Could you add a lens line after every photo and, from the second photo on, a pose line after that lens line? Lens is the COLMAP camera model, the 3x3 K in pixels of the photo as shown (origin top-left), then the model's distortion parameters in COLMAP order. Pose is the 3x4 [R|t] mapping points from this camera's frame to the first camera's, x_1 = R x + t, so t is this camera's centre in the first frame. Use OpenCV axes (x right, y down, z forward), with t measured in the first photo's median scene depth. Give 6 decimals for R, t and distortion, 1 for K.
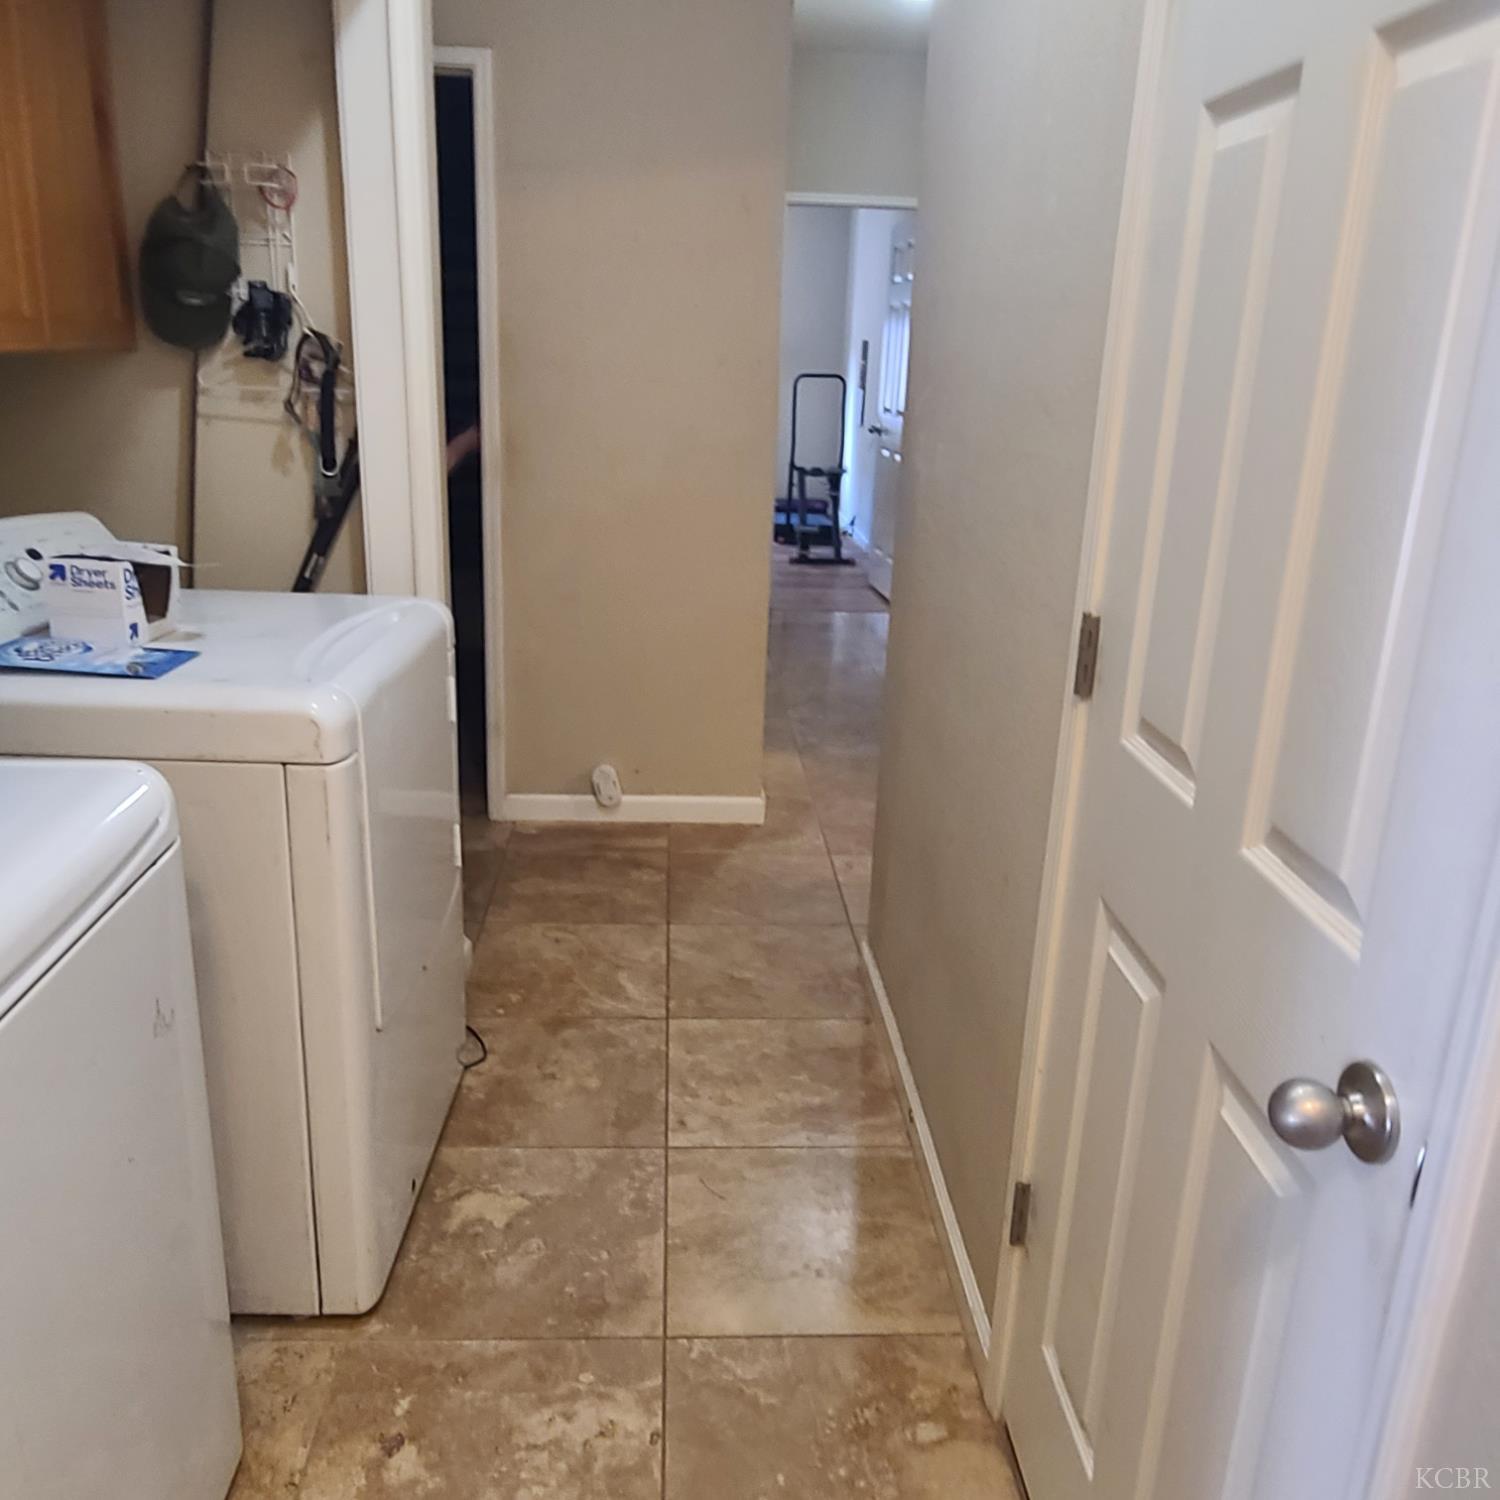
lens RADIAL K [[1268.4, 0, 733.4], [0, 1268.4, 731.4], [0, 0, 1]] dist [0.008195, -0.004602]
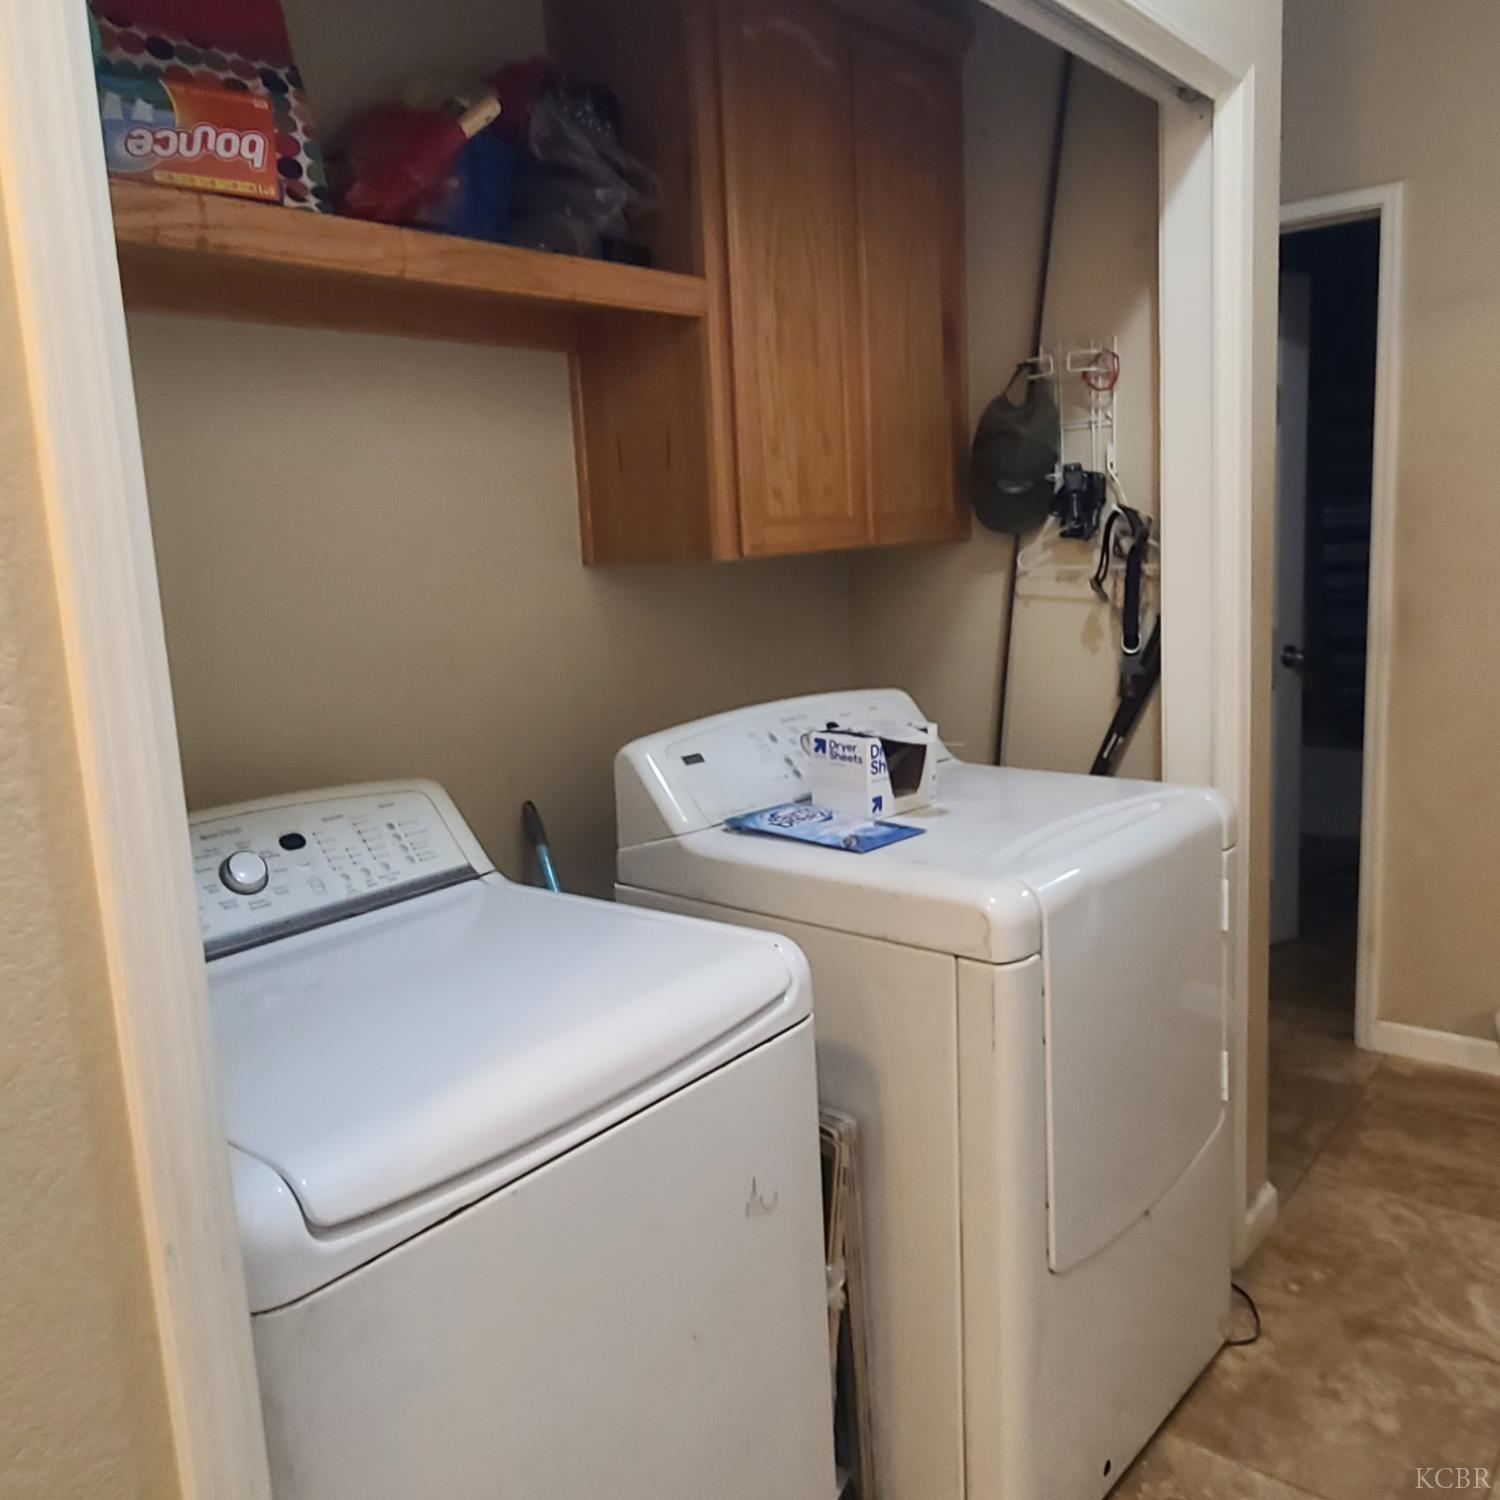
lens RADIAL K [[1268.4, 0, 733.4], [0, 1268.4, 731.4], [0, 0, 1]] dist [0.008195, -0.004602]
pose [[0.739963, 0.034558, -0.671759, 0.104541], [-0.122218, 0.988963, -0.083750, -0.027613], [0.661451, 0.144073, 0.736020, 0.111440]]
